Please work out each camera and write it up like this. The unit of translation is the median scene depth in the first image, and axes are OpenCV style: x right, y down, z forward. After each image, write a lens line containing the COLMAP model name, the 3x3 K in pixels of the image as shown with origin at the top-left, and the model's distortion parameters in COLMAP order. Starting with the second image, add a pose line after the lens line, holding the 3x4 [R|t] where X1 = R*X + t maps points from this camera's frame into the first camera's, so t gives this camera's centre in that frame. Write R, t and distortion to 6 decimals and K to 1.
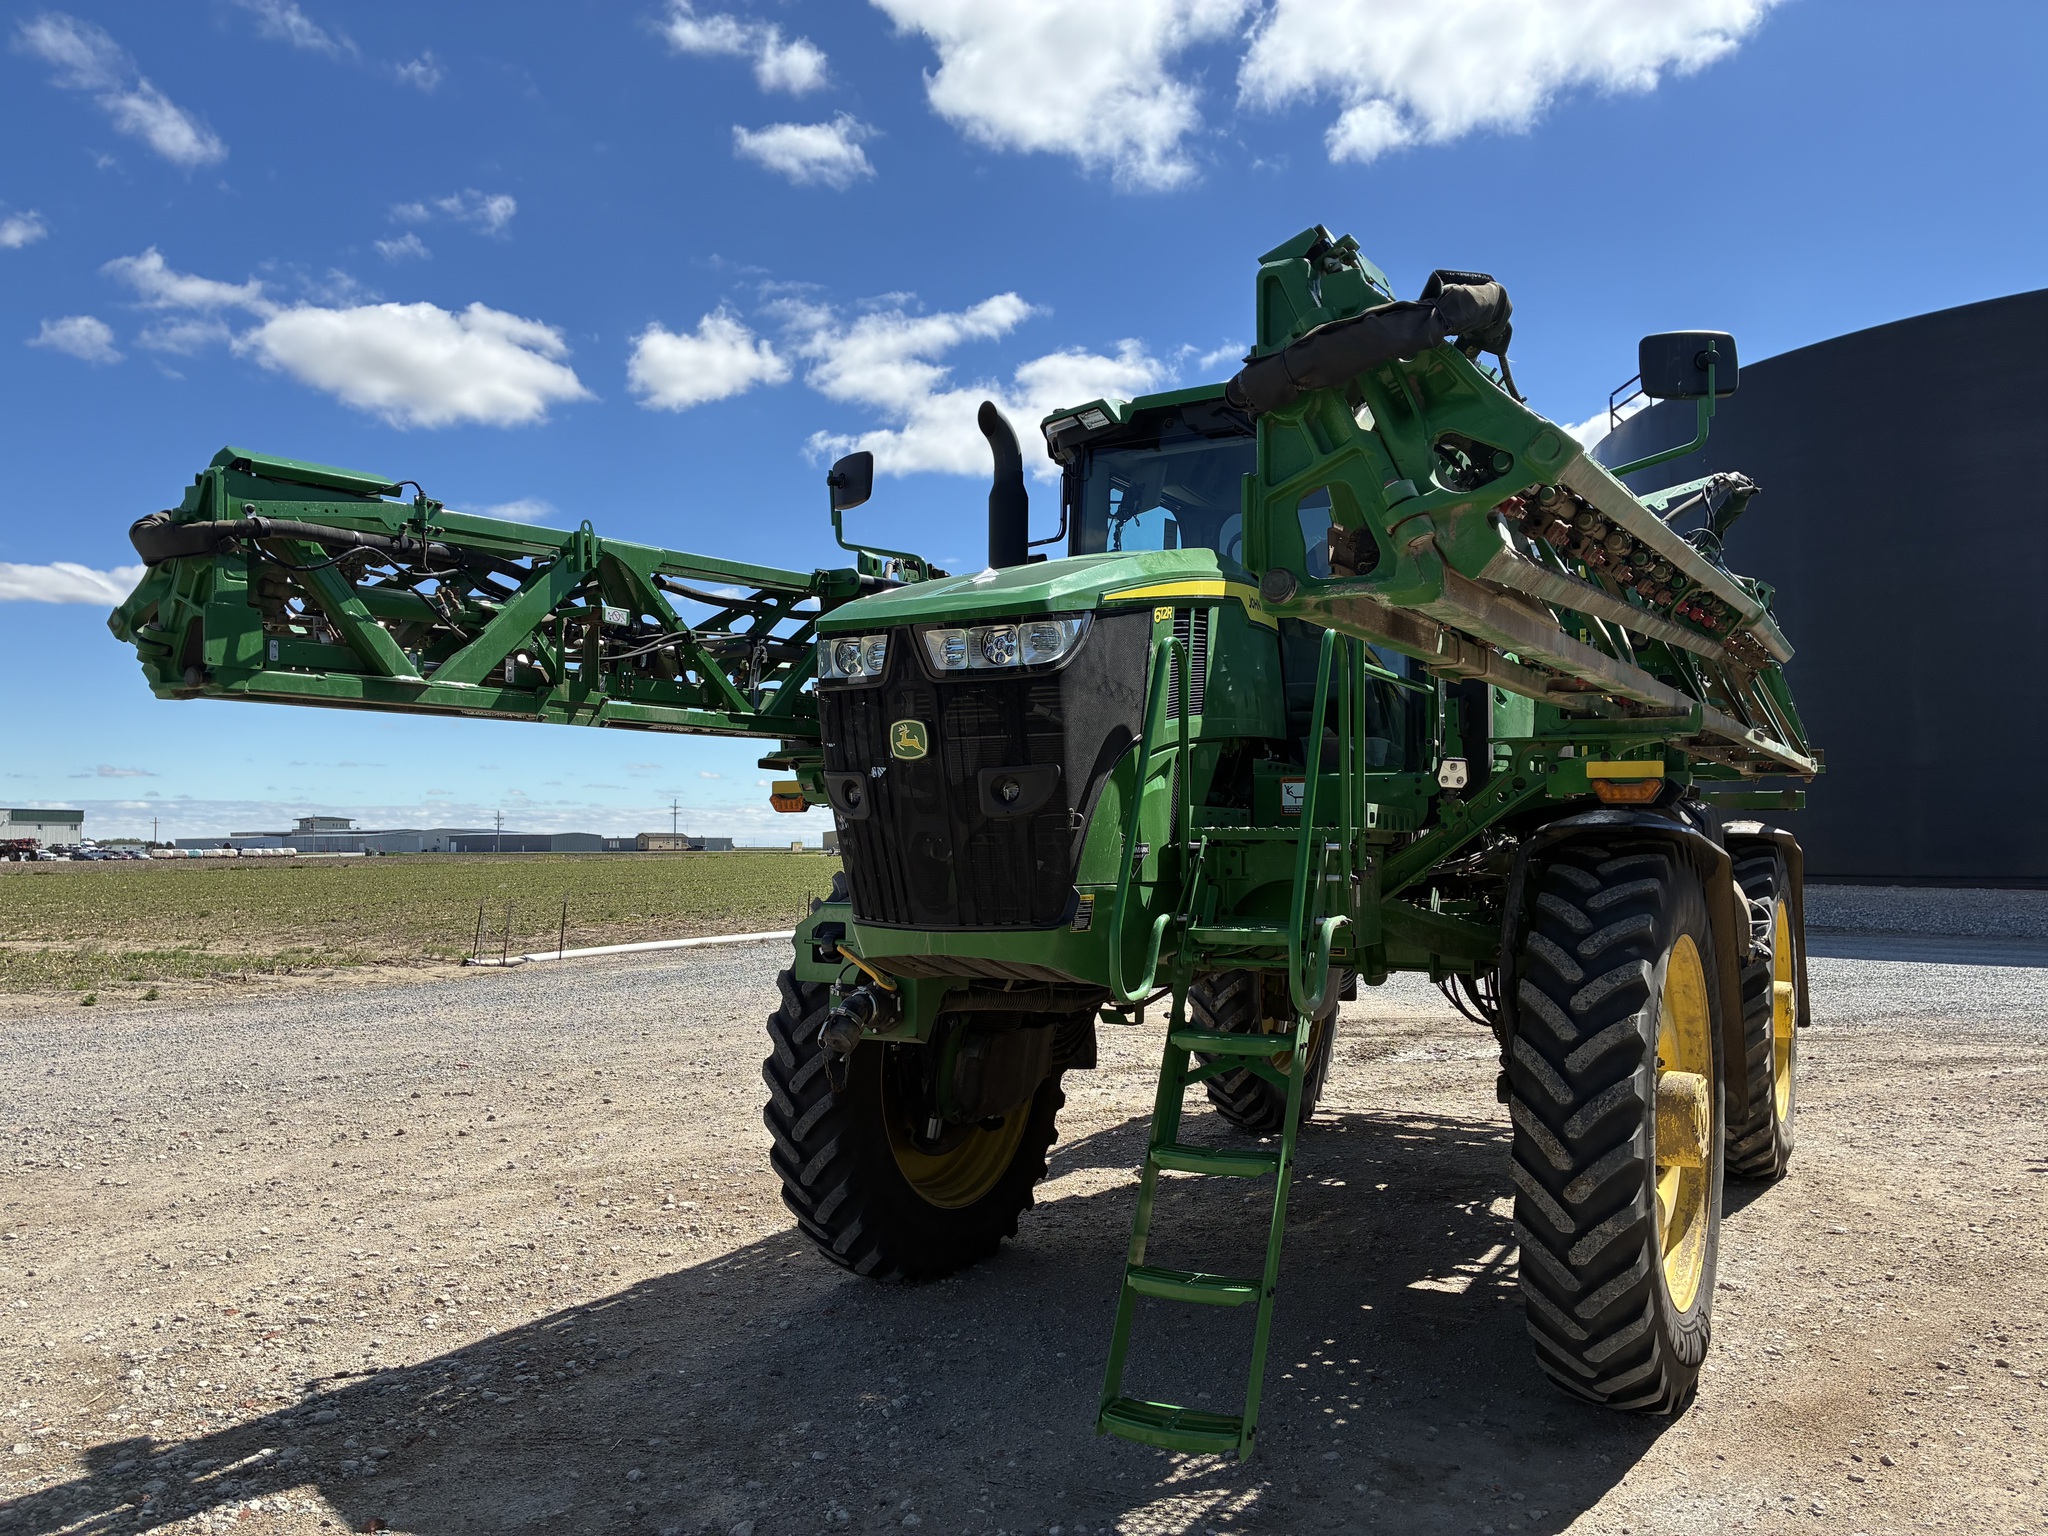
lens RADIAL K [[1537.4, 0, 1024.0], [0, 1537.4, 768.0], [0, 0, 1]] dist [0.060163, -0.091596]
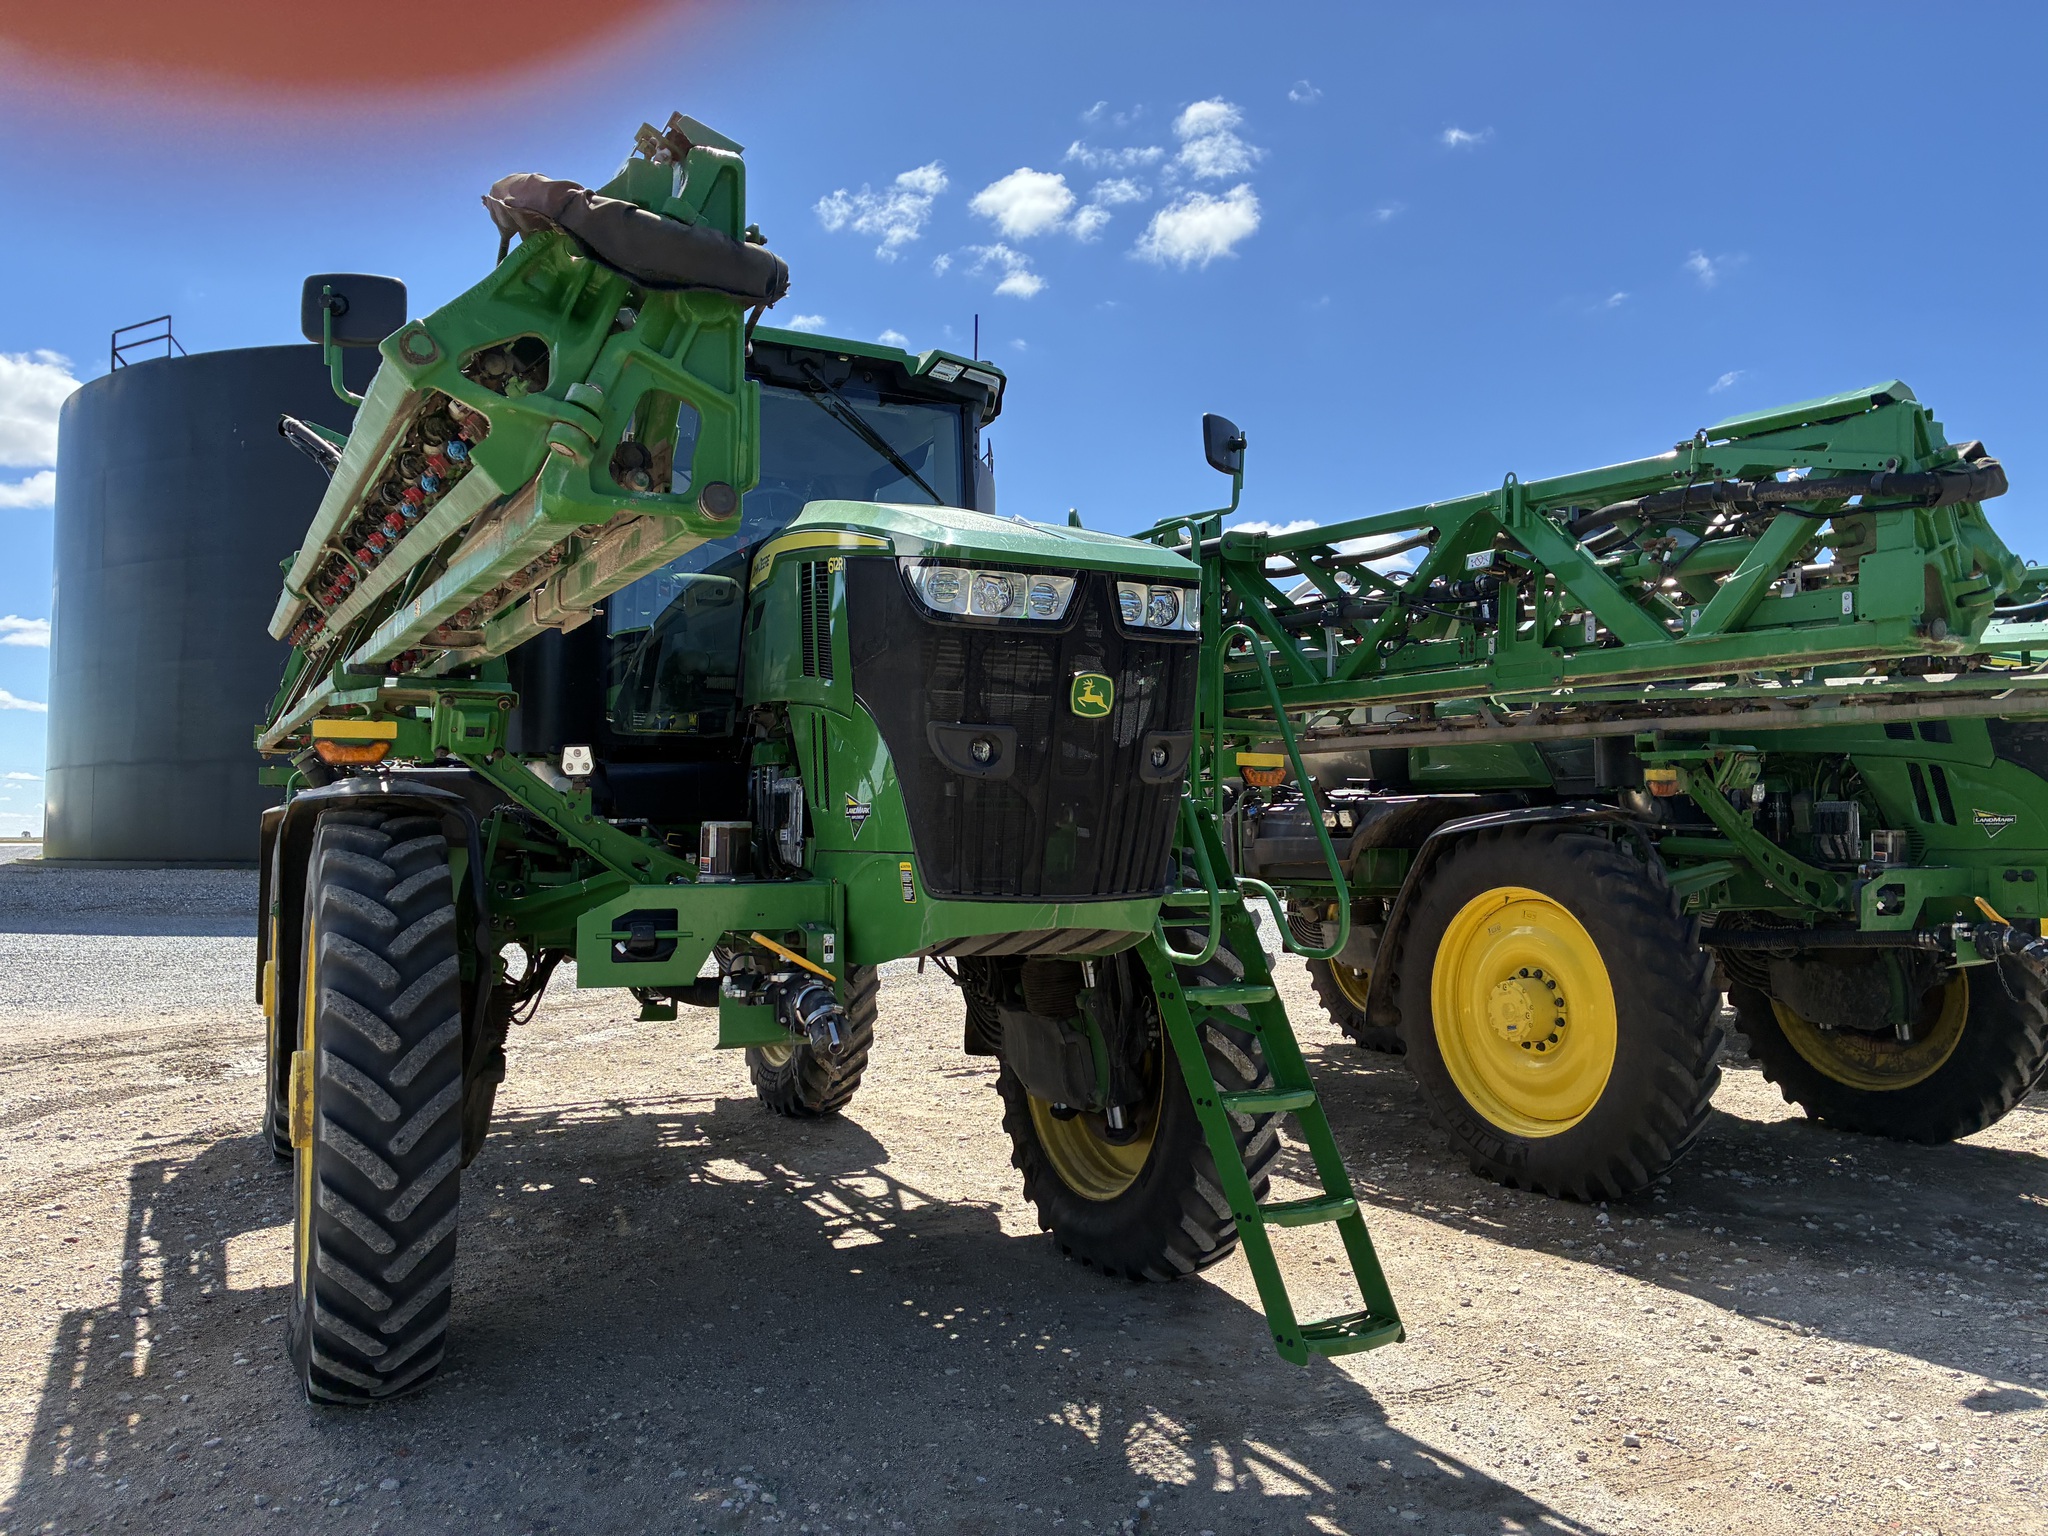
lens RADIAL K [[1537.4, 0, 1024.0], [0, 1537.4, 768.0], [0, 0, 1]] dist [0.060163, -0.091596]
pose [[0.536995, 0.040206, 0.842627, -0.794148], [-0.047075, 0.998735, -0.017655, 0.039806], [-0.842271, -0.030186, 0.538209, 0.491913]]
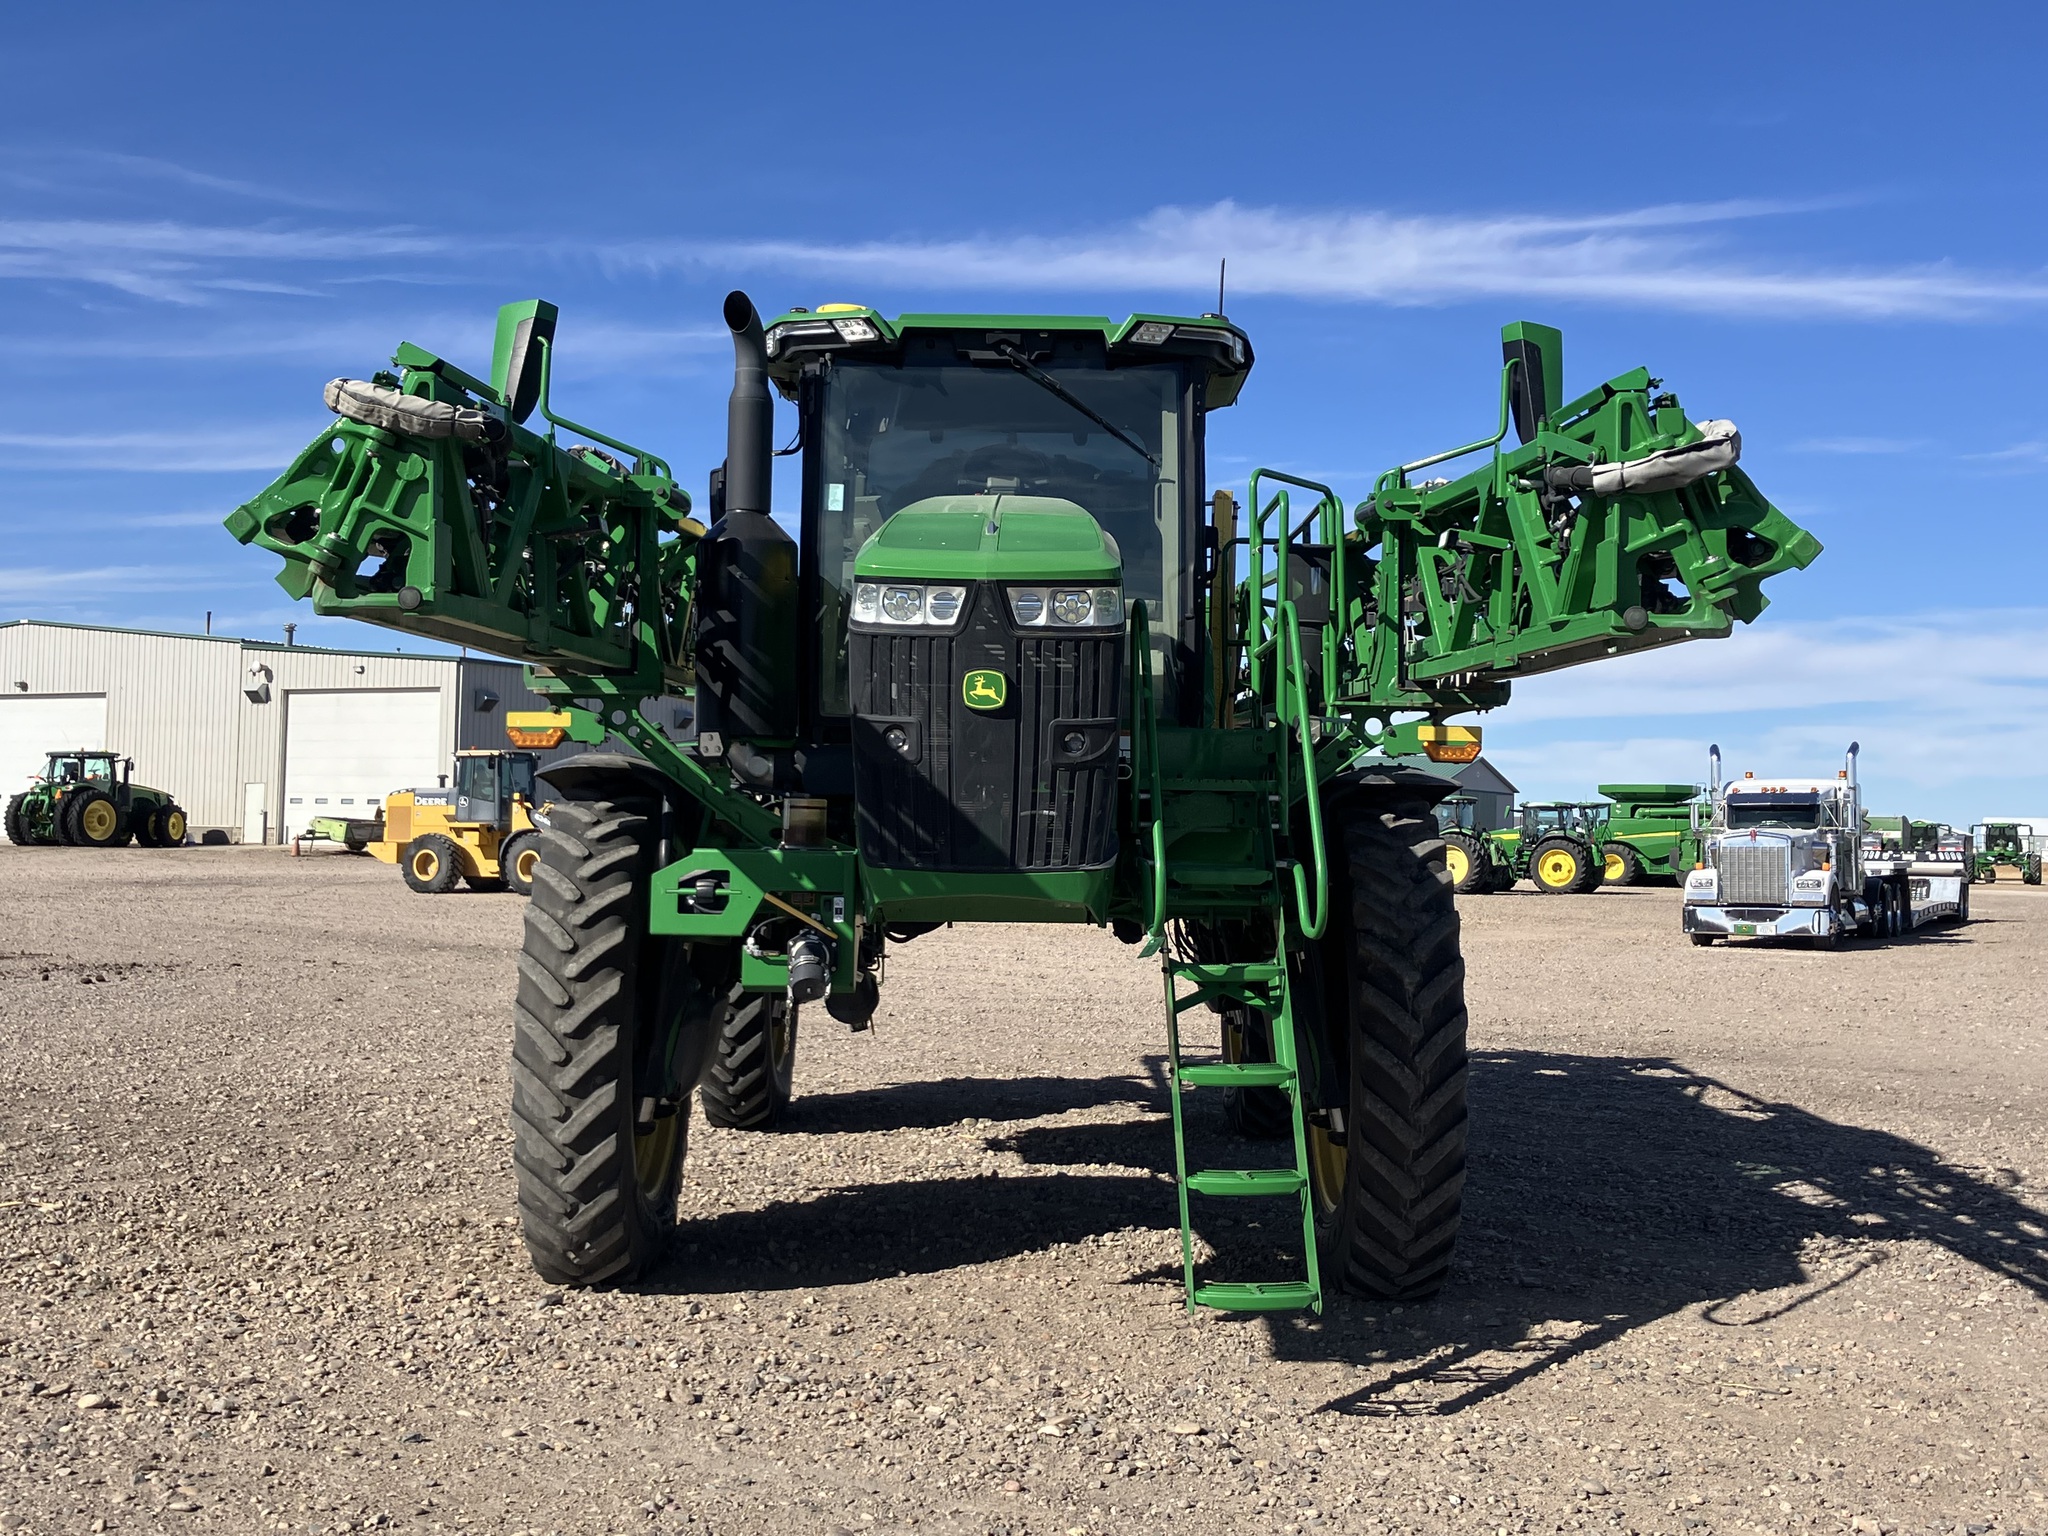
lens RADIAL K [[2223.3, 0, 1024.0], [0, 2223.3, 768.0], [0, 0, 1]] dist [0.004827, -0.019652]
pose [[0.864288, 0.024507, 0.502399, -0.734294], [-0.042177, 0.998826, 0.023835, -0.001499], [-0.501225, -0.041790, 0.864307, -0.283324]]
